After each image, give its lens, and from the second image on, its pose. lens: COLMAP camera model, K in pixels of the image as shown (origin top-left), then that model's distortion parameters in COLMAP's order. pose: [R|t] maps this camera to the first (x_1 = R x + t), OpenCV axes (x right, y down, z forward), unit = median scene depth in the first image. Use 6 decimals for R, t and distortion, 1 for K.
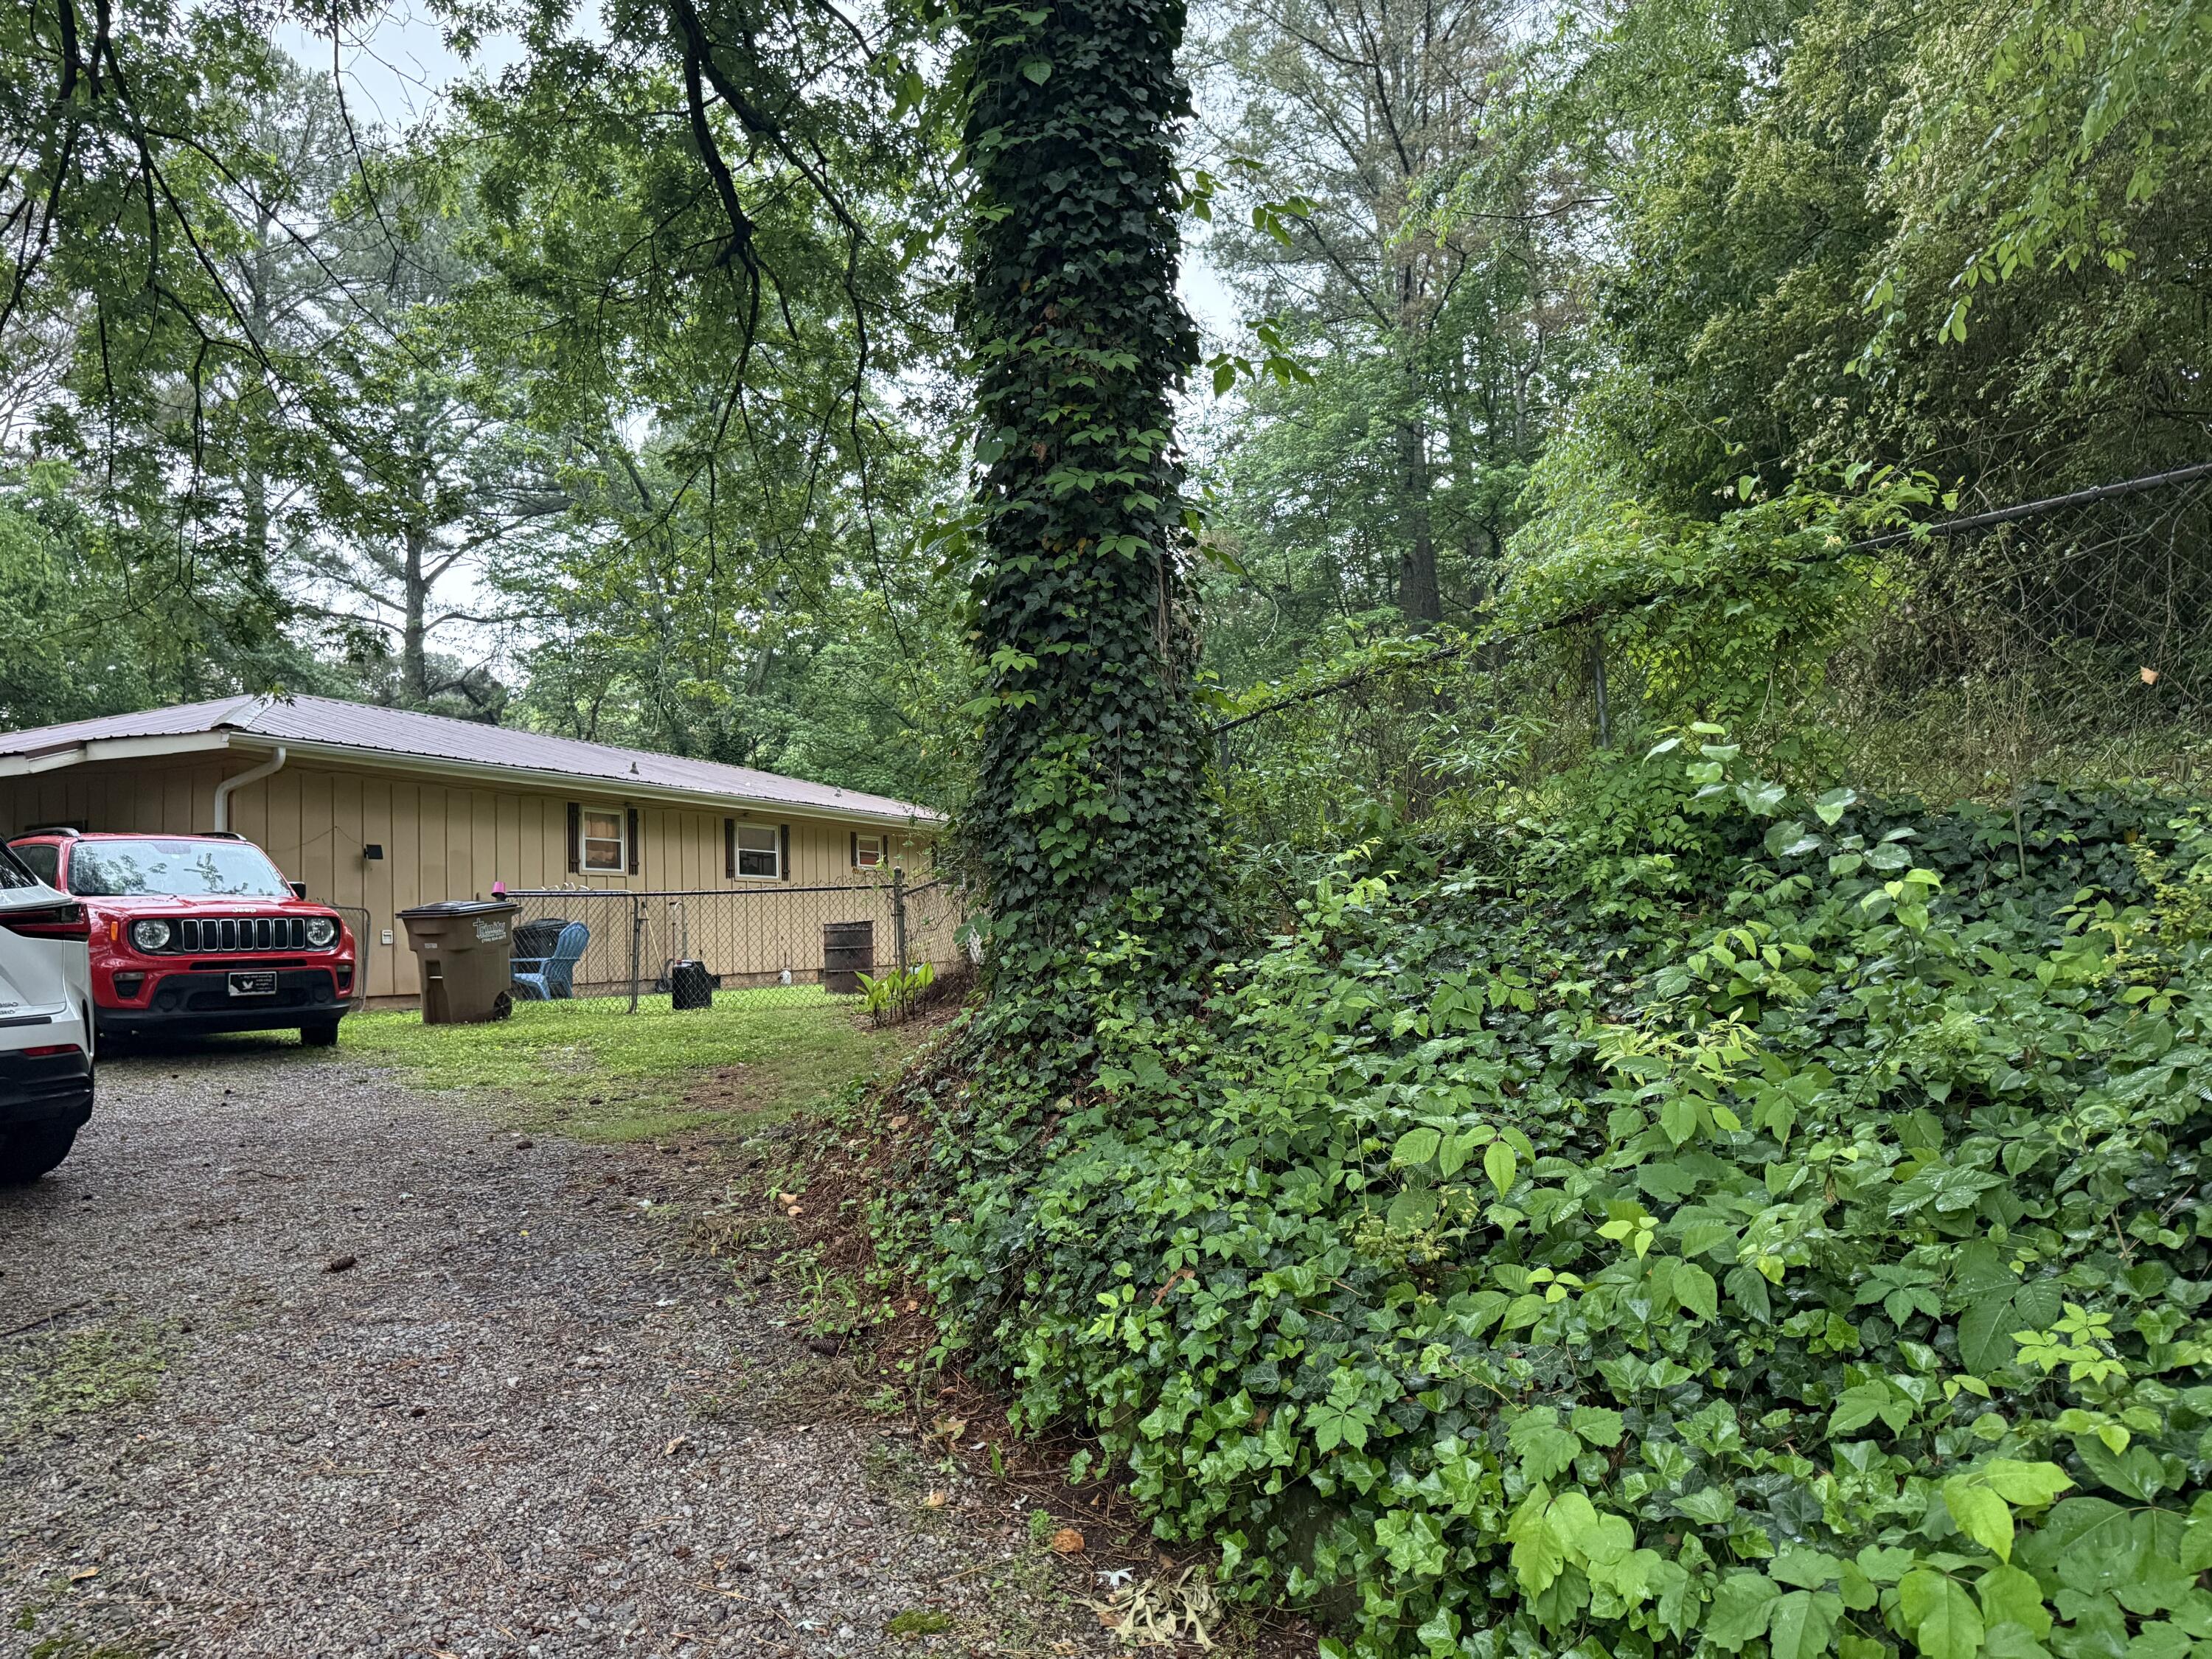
lens RADIAL K [[1572.3, 0, 1114.3], [0, 1572.3, 832.0], [0, 0, 1]] dist [0.070985, -0.070662]
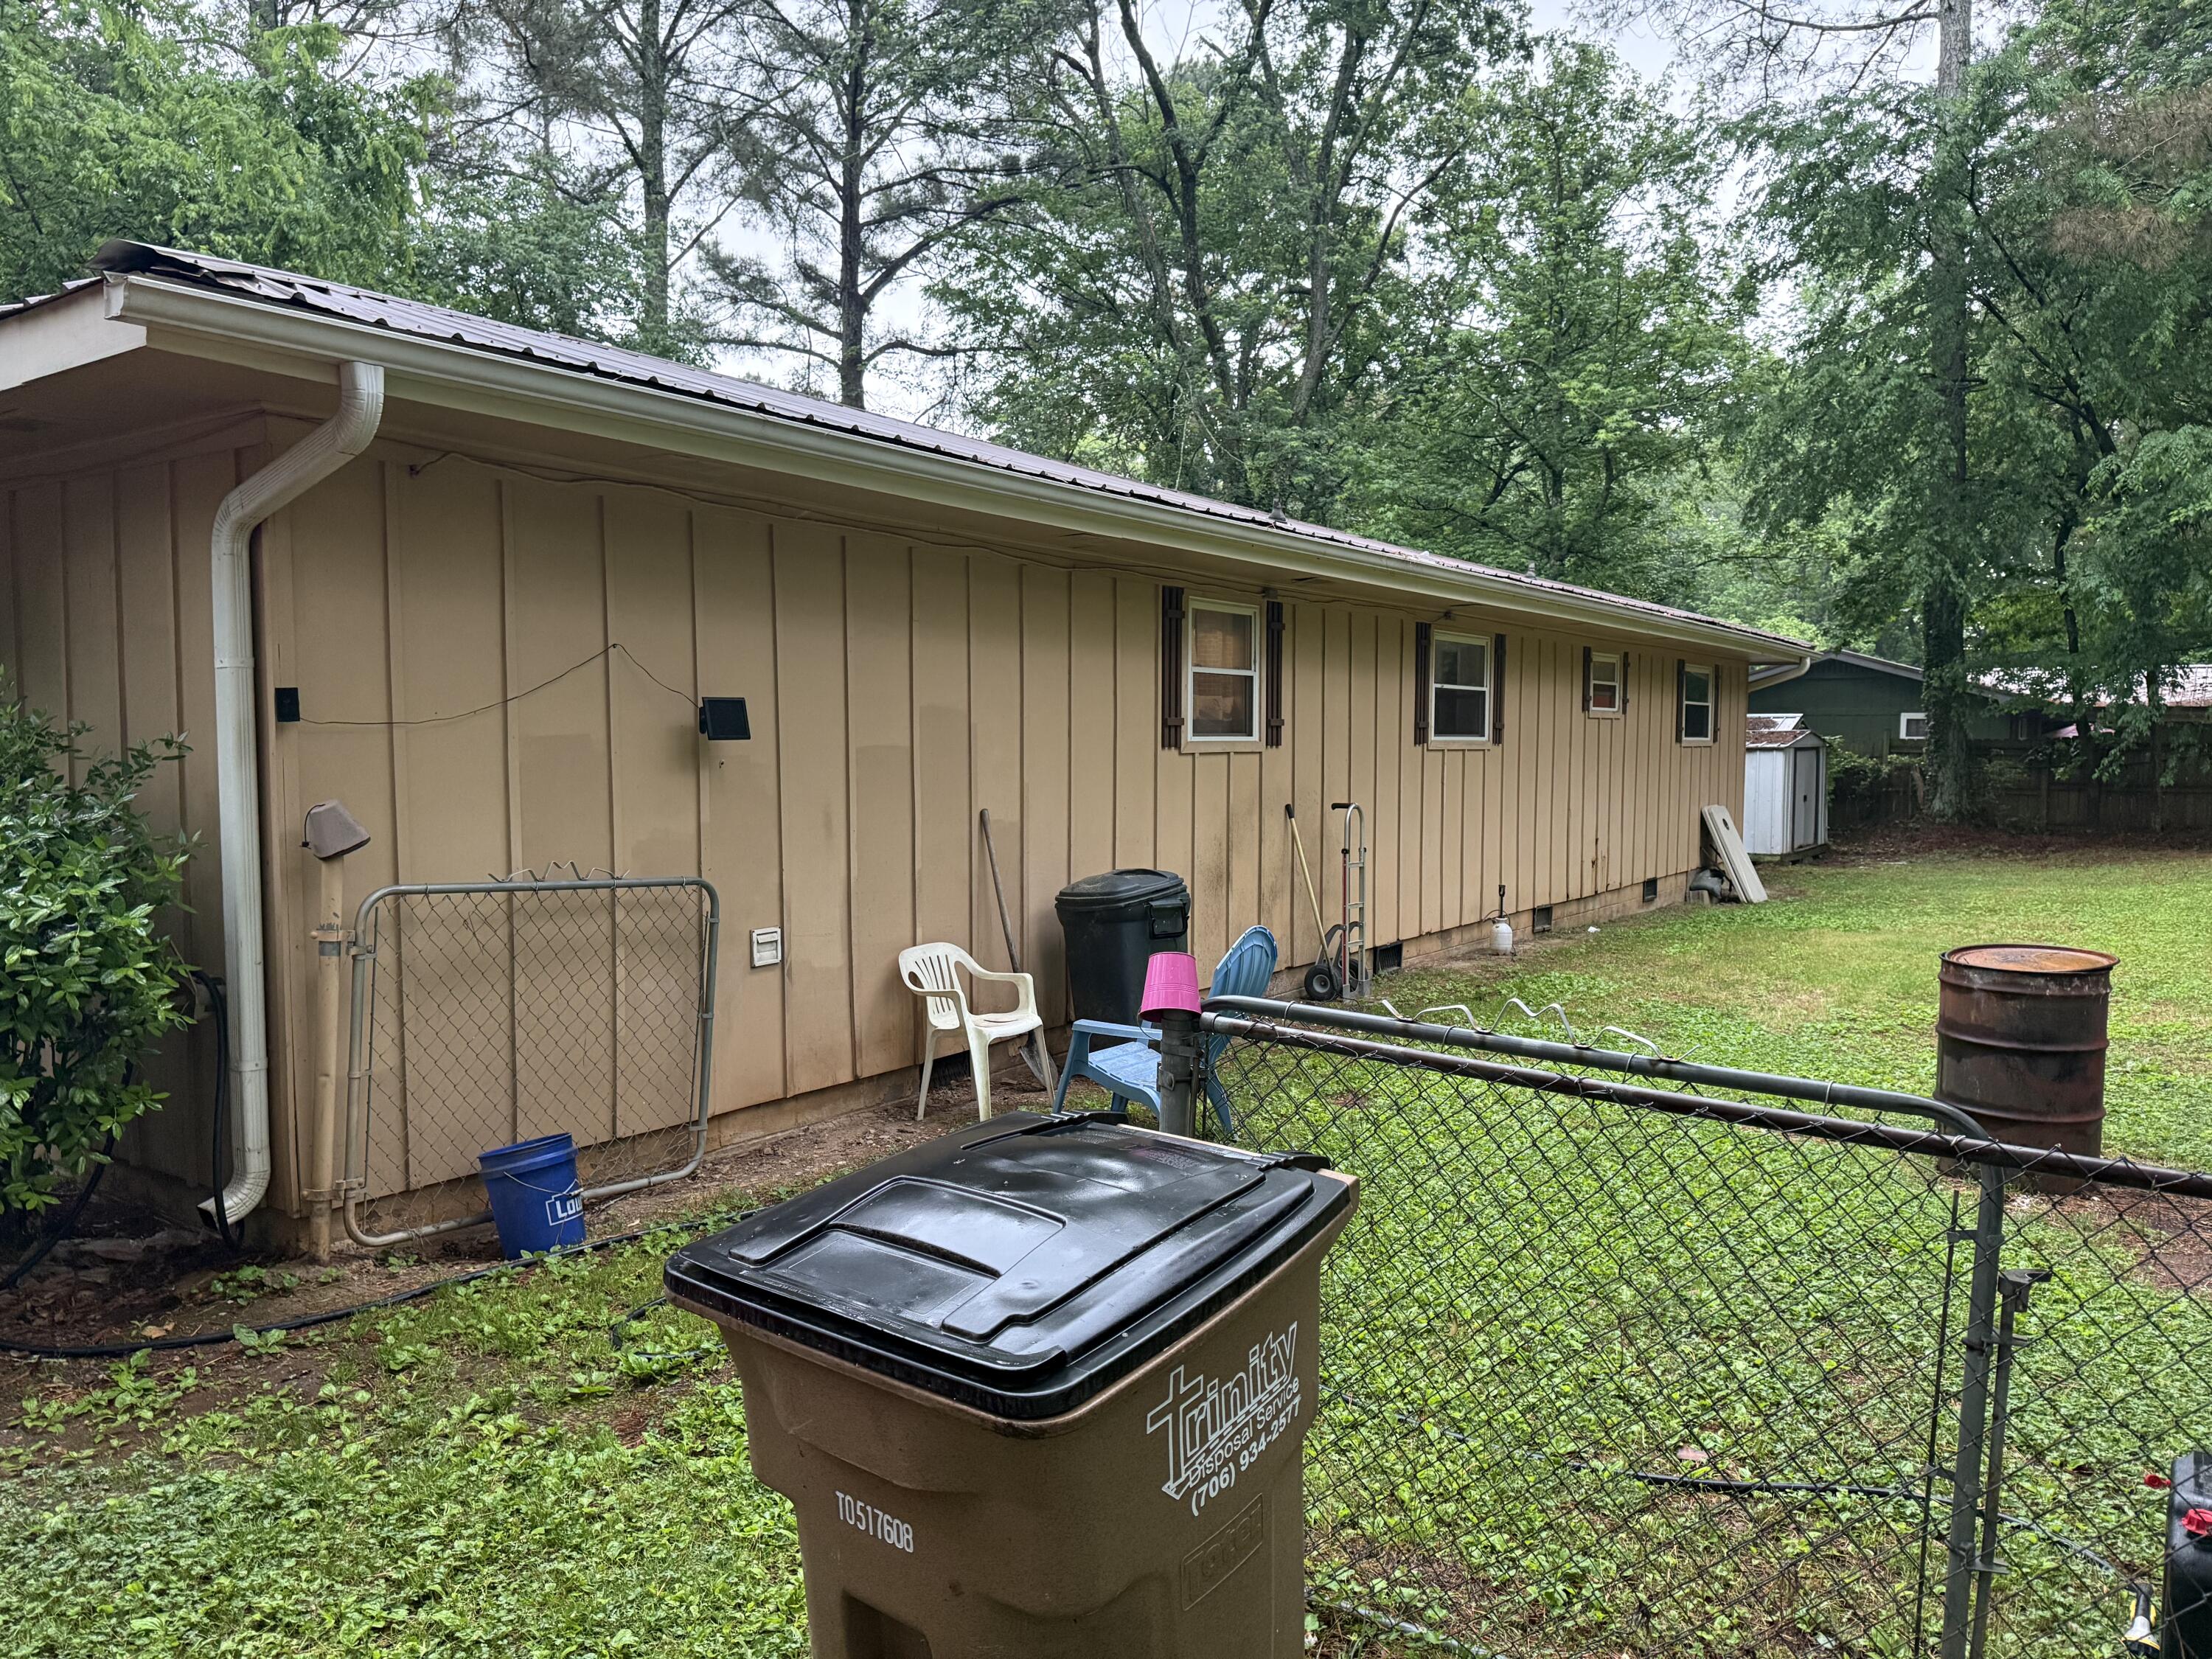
lens RADIAL K [[1572.3, 0, 1102.4], [0, 1572.3, 828.9], [0, 0, 1]] dist [0.070985, -0.070662]
pose [[0.965691, 0.048421, -0.255139, -0.201350], [-0.015502, 0.991460, 0.129487, -0.006833], [0.259230, -0.121090, 0.958195, 0.467971]]
